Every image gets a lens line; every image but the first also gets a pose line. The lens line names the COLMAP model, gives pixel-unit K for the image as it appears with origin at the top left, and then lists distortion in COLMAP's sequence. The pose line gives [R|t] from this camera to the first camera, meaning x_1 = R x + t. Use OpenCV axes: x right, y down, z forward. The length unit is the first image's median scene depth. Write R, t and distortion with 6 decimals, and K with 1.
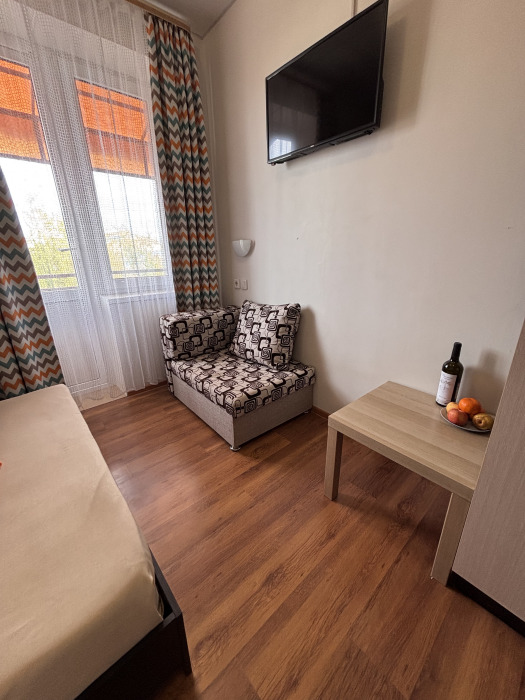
lens RADIAL K [[279.8, 0, 262.5], [0, 279.8, 350.0], [0, 0, 1]] dist [-0.000148, -0.000228]
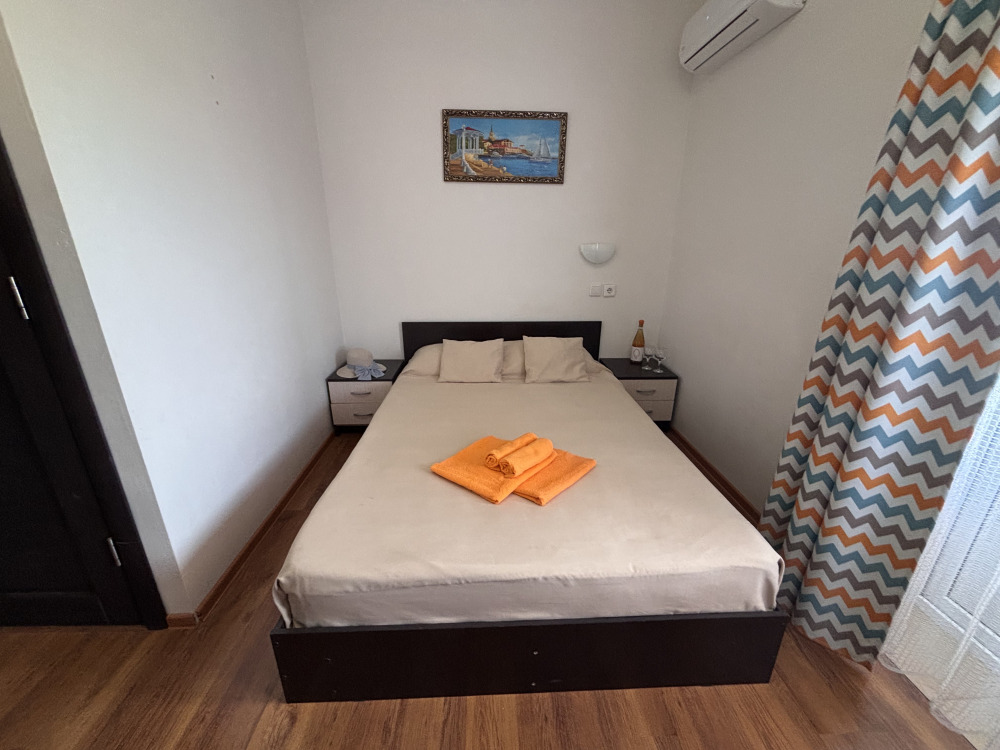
lens RADIAL K [[404.3, 0, 500.0], [0, 404.3, 375.0], [0, 0, 1]] dist [0.000480, 0.000152]
pose [[-0.633344, 0.263615, -0.727587, 0.009128], [-0.252226, 0.818535, 0.516122, -0.301898], [0.731613, 0.510399, -0.451923, 0.653177]]
